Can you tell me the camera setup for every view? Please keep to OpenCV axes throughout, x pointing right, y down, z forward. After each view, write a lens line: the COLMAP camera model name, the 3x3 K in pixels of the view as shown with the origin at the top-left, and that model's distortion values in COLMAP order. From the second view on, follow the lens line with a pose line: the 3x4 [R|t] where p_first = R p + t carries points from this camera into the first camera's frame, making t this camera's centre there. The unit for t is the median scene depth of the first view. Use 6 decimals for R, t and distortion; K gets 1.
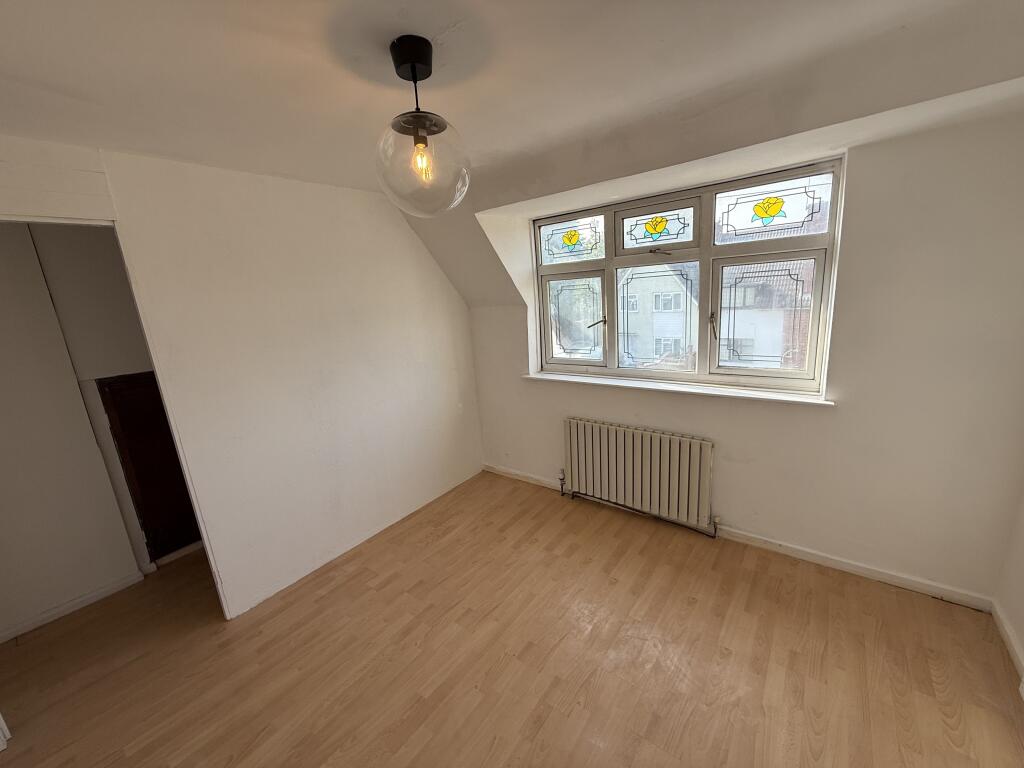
lens RADIAL K [[408.2, 0, 512.0], [0, 408.2, 384.0], [0, 0, 1]] dist [-0.000817, -0.000046]
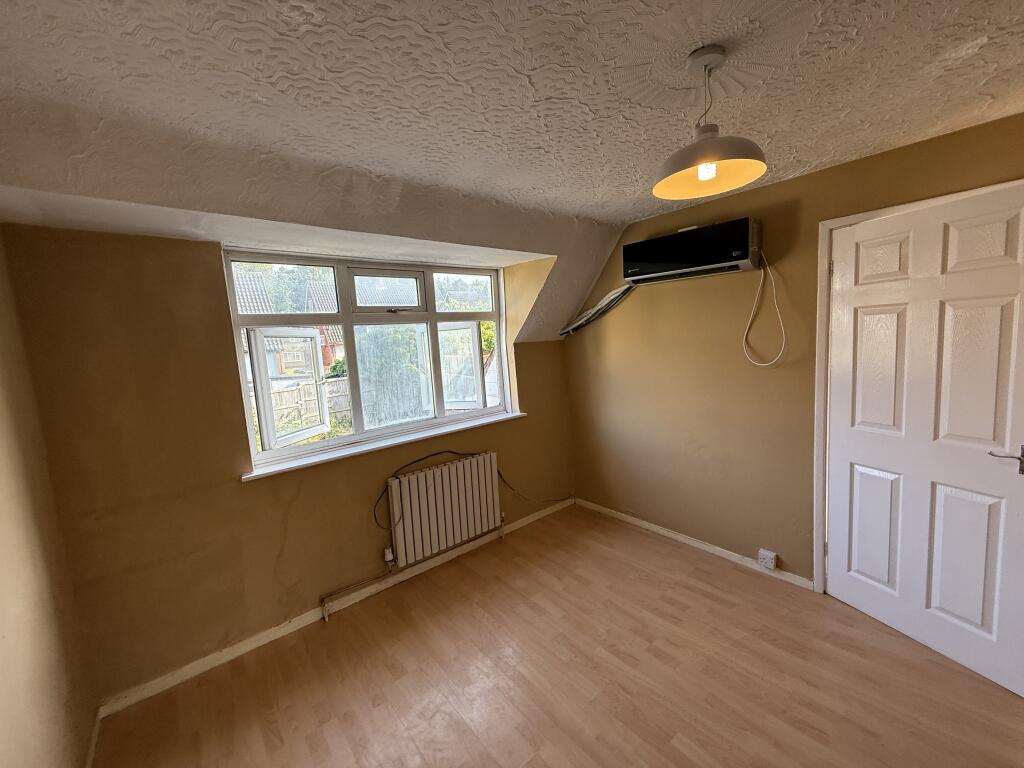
lens RADIAL K [[408.2, 0, 512.0], [0, 408.2, 384.0], [0, 0, 1]] dist [-0.000817, -0.000046]
pose [[0.220081, -0.051777, 0.974107, -0.651862], [0.267866, 0.963411, -0.009310, -0.051083], [-0.937983, 0.262979, 0.225898, 0.536537]]
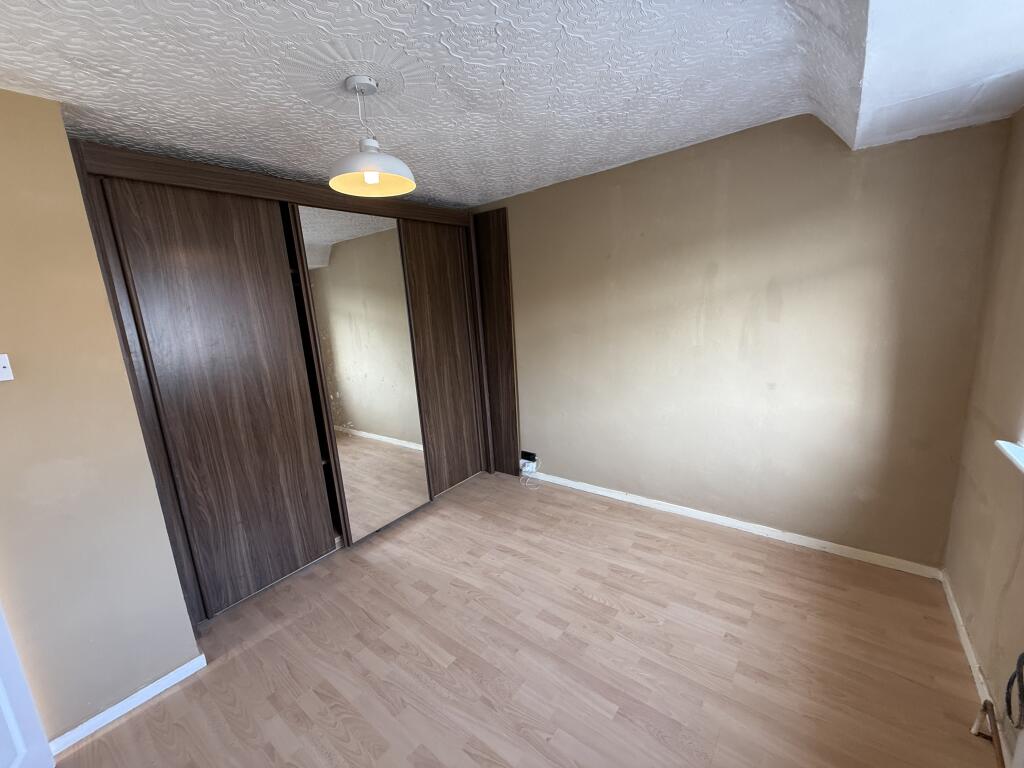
lens RADIAL K [[408.2, 0, 512.0], [0, 408.2, 384.0], [0, 0, 1]] dist [-0.000817, -0.000046]
pose [[-0.002343, 0.261346, -0.965242, 0.554108], [-0.159115, 0.952850, 0.258377, -0.136143], [0.987257, 0.154190, 0.039351, 0.589057]]
